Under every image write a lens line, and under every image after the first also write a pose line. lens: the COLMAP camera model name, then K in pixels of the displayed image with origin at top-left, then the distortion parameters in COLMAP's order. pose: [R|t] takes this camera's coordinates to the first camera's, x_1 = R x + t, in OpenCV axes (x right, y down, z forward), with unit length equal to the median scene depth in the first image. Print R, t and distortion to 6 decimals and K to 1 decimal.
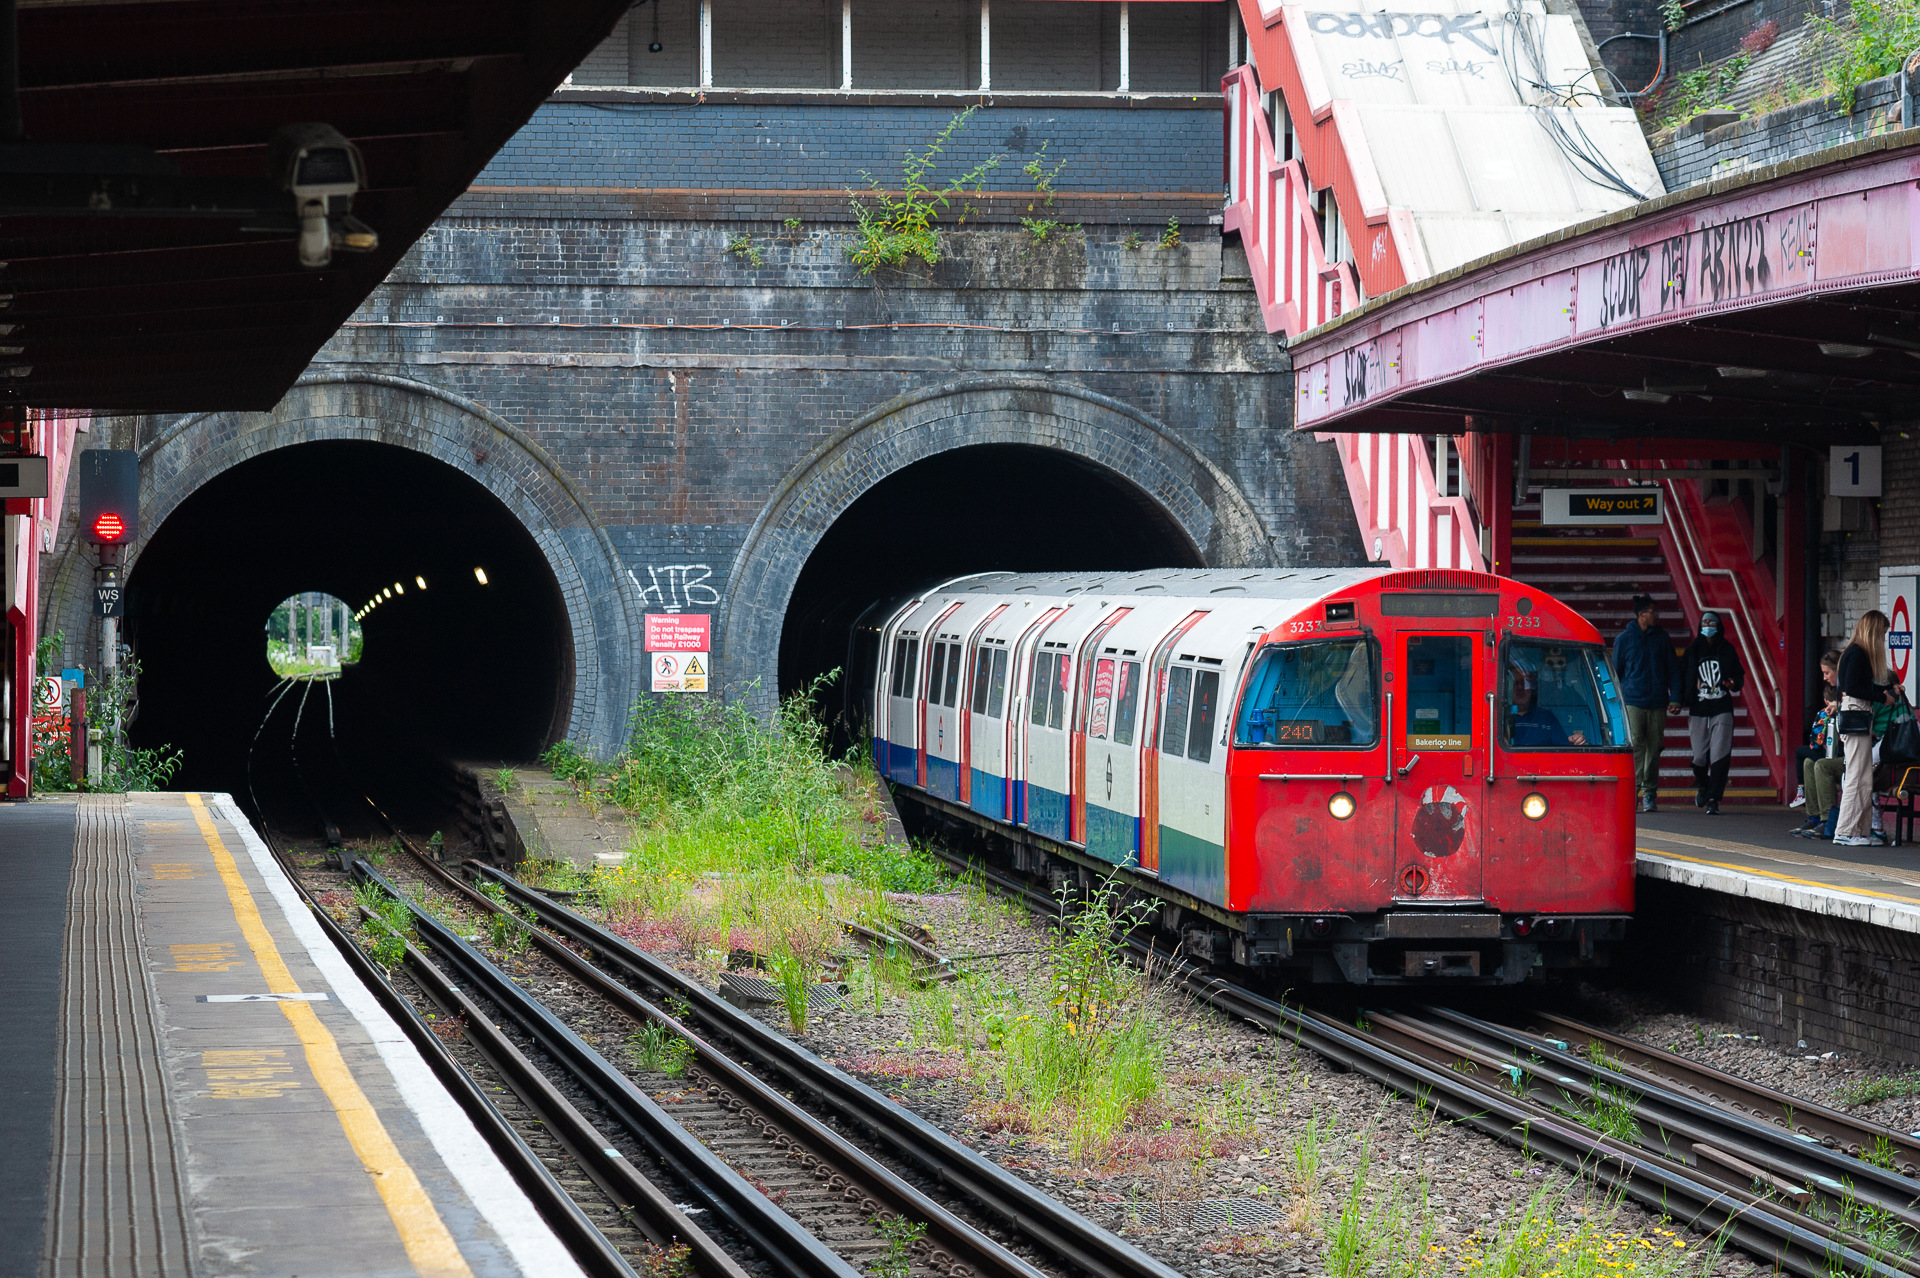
lens RADIAL K [[7751.2, 0, 962.8], [0, 7751.2, 640.0], [0, 0, 1]] dist [0.139608, 0.000000]
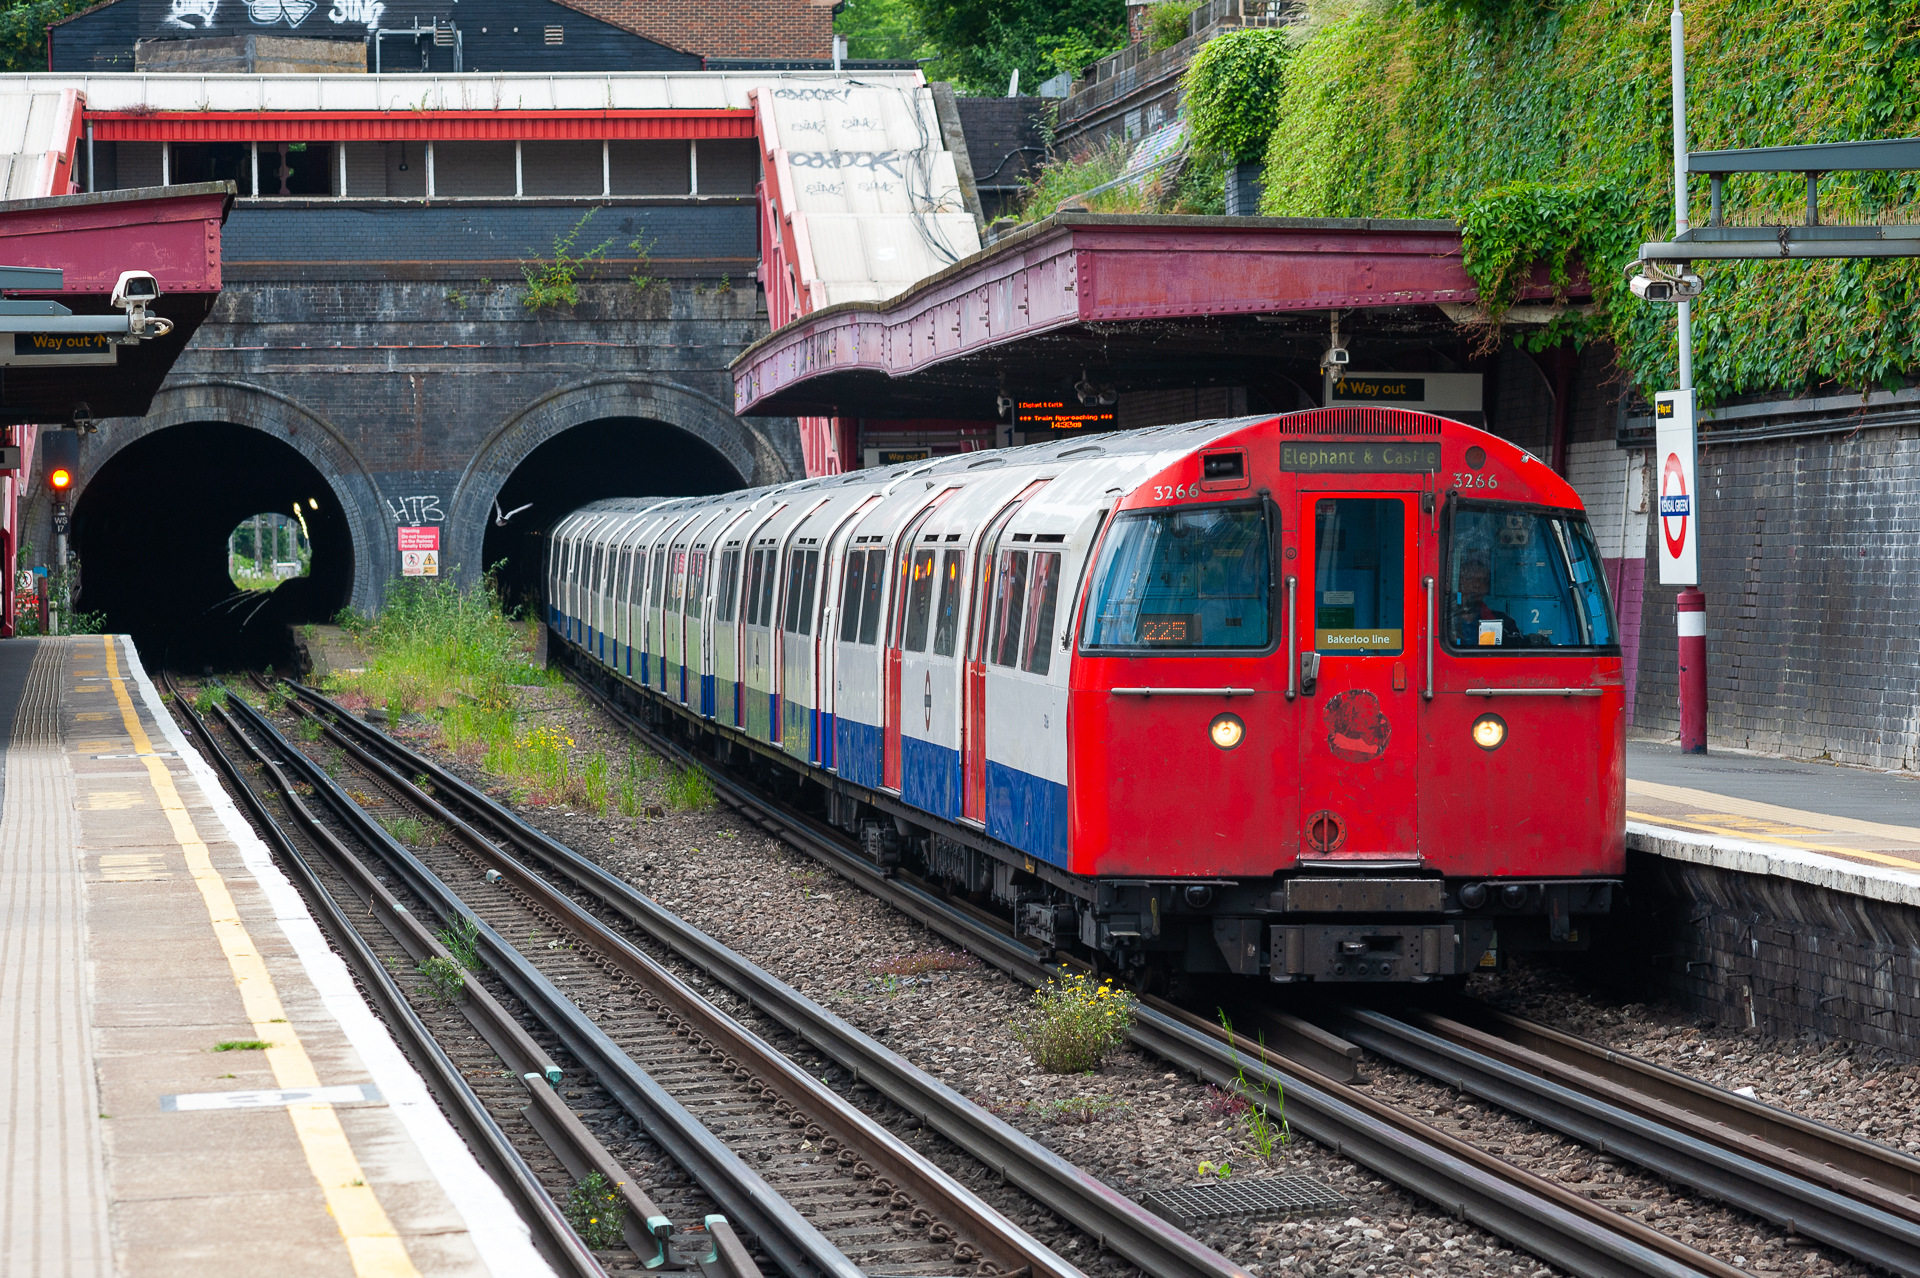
lens RADIAL K [[7751.2, 0, 957.5], [0, 7751.2, 638.1], [0, 0, 1]] dist [0.139608, 0.000000]
pose [[0.999969, -0.002390, 0.007482, 0.017629], [0.002363, 0.999991, 0.003609, 0.009633], [-0.007490, -0.003591, 0.999966, 0.260919]]
